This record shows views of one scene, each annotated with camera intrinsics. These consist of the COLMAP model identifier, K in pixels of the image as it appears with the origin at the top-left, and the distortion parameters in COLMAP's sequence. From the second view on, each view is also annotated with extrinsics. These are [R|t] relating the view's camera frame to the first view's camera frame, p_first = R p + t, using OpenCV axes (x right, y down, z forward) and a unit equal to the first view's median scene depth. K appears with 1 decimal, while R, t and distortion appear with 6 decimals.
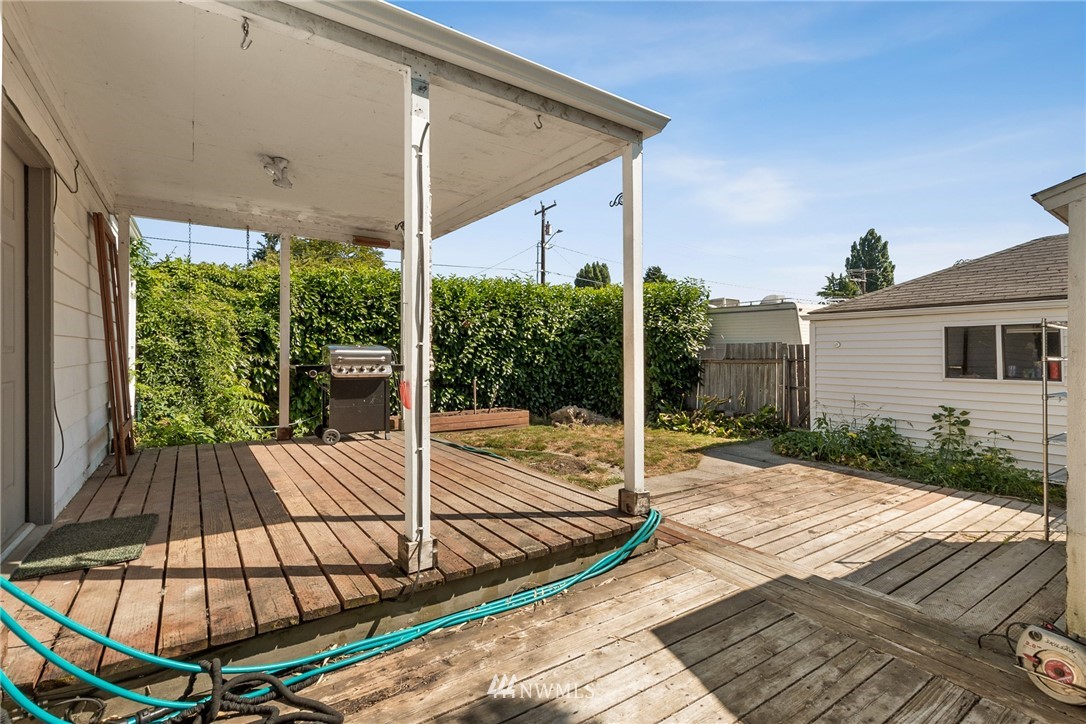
lens RADIAL K [[513.7, 0, 554.4], [0, 513.7, 353.0], [0, 0, 1]] dist [0.004665, -0.000594]
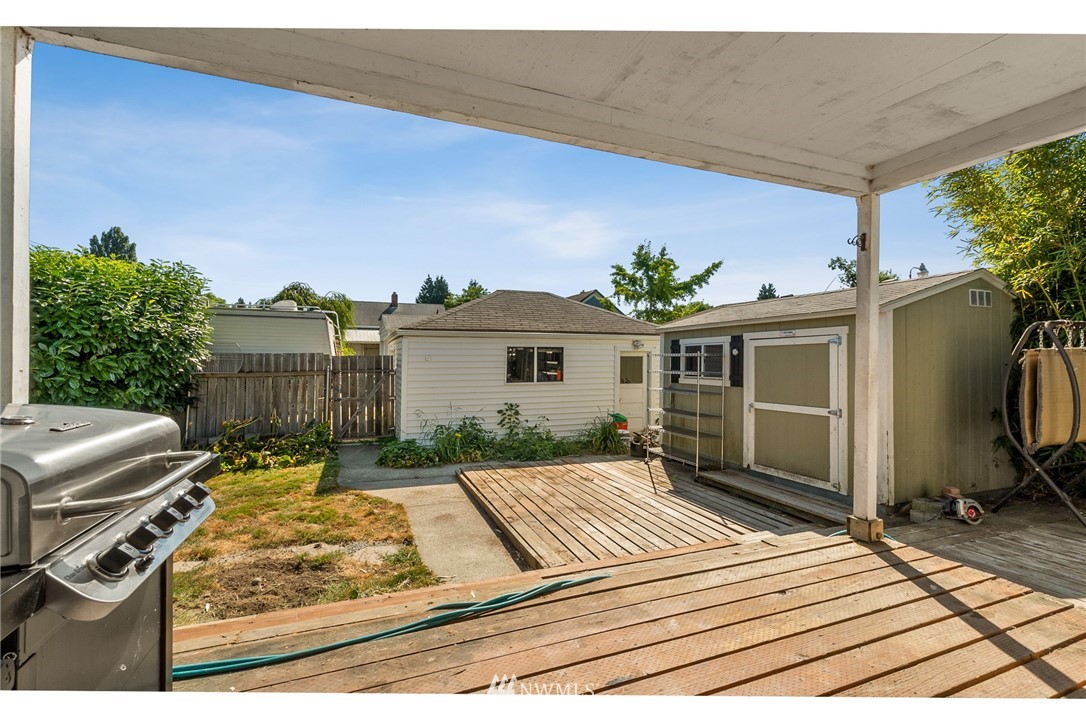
lens RADIAL K [[446.6, 0, 534.5], [0, 446.6, 359.3], [0, 0, 1]] dist [0.006122, -0.000115]
pose [[0.252928, -0.012286, 0.967407, -0.641970], [-0.003756, 0.999899, 0.013680, -0.053304], [-0.967478, -0.007094, 0.252856, 0.994232]]
